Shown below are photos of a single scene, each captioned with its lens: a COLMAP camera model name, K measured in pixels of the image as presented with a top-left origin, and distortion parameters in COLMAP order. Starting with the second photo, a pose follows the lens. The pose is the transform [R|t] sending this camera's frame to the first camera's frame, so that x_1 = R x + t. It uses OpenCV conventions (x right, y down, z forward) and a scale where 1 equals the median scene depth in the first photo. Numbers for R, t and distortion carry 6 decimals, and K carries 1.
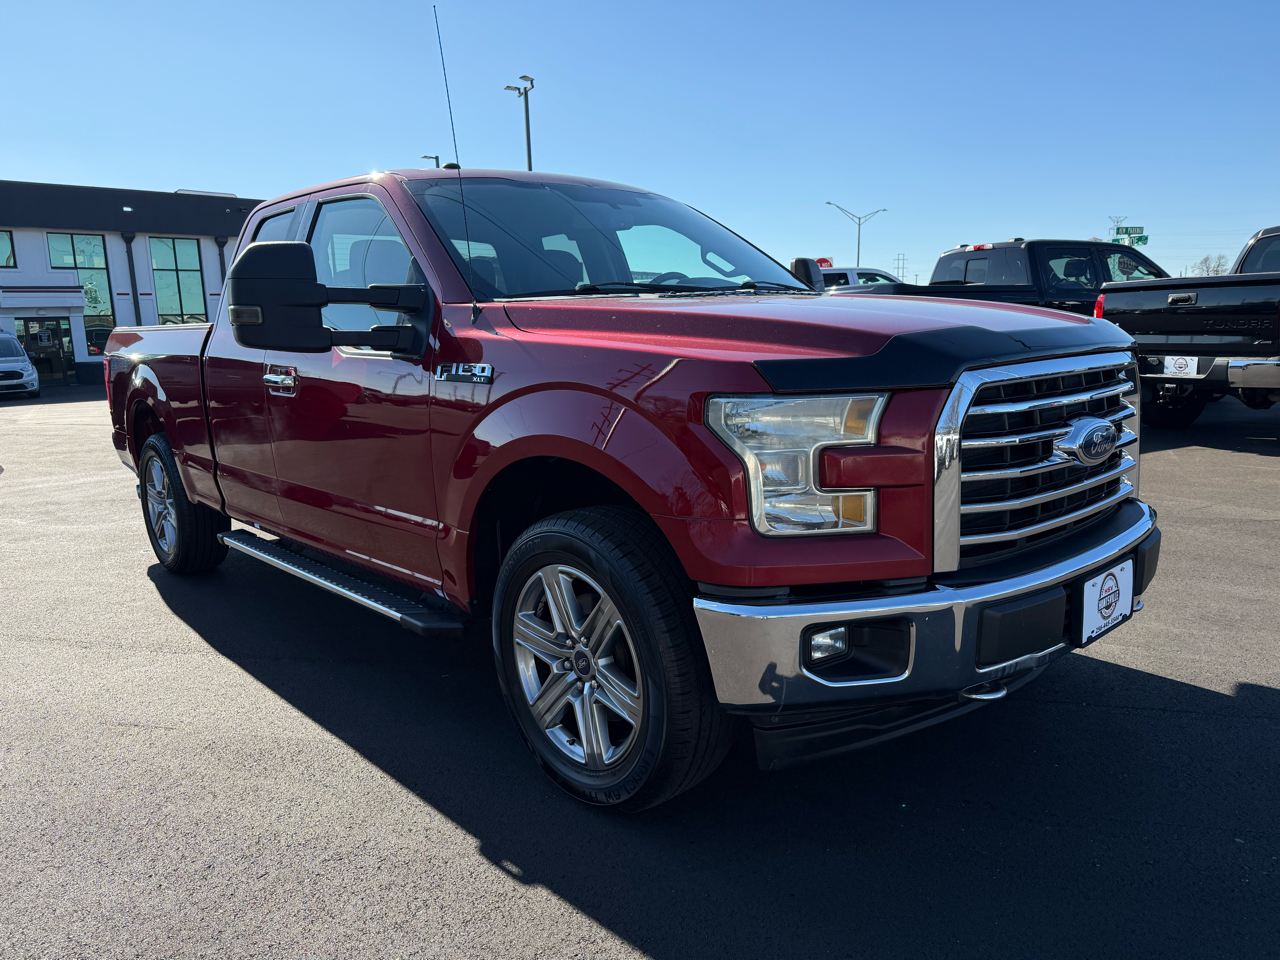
lens RADIAL K [[862.9, 0, 650.2], [0, 862.9, 483.7], [0, 0, 1]] dist [0.051232, -0.058102]
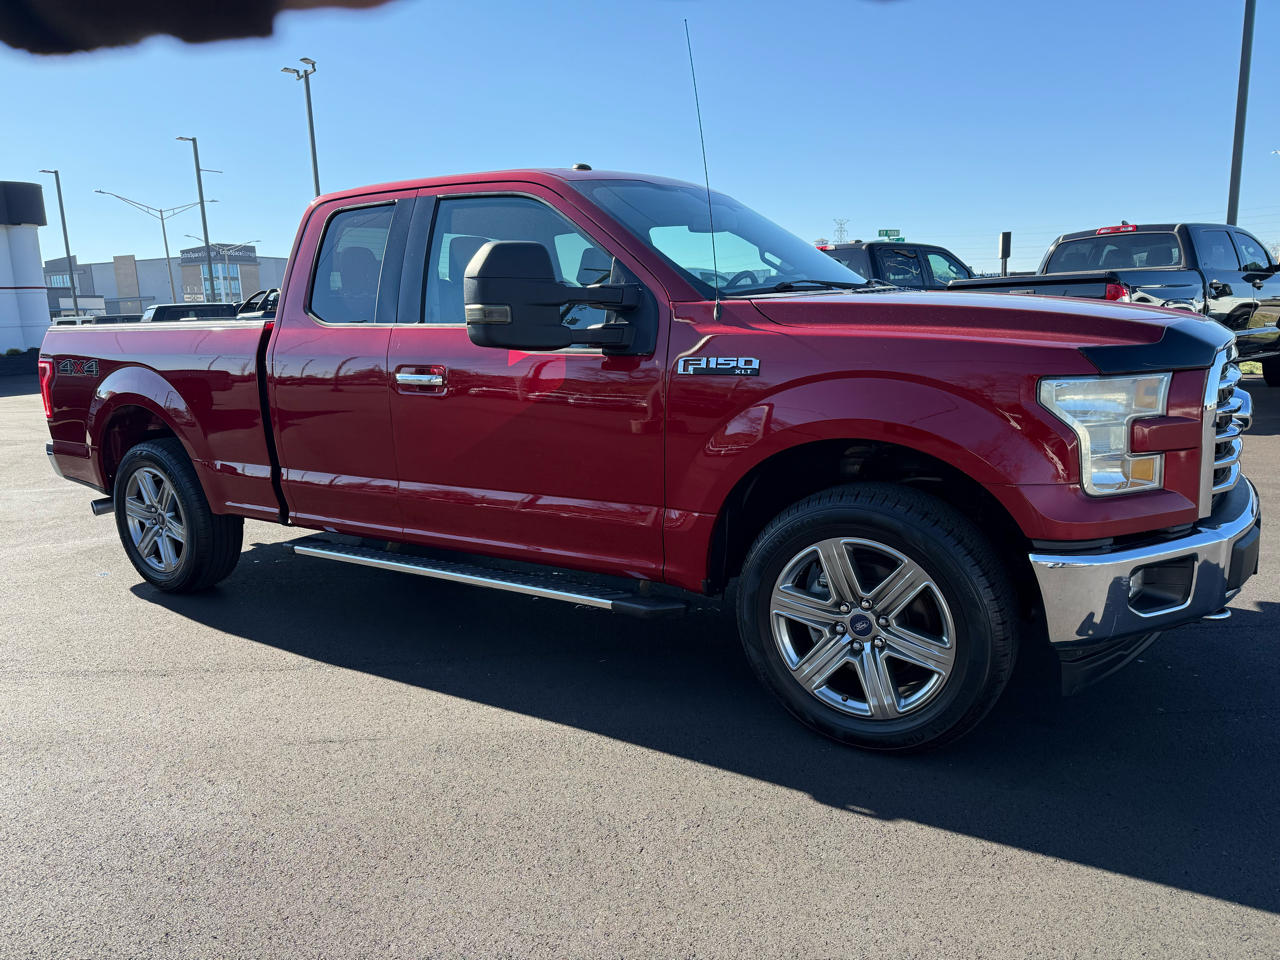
lens RADIAL K [[855.0, 0, 640.0], [0, 855.0, 480.0], [0, 0, 1]] dist [0.054079, -0.063621]
pose [[0.971195, -0.049723, 0.233039, -0.596505], [0.048948, 0.998760, 0.009110, -0.002016], [-0.233203, 0.002559, 0.972425, -0.002514]]
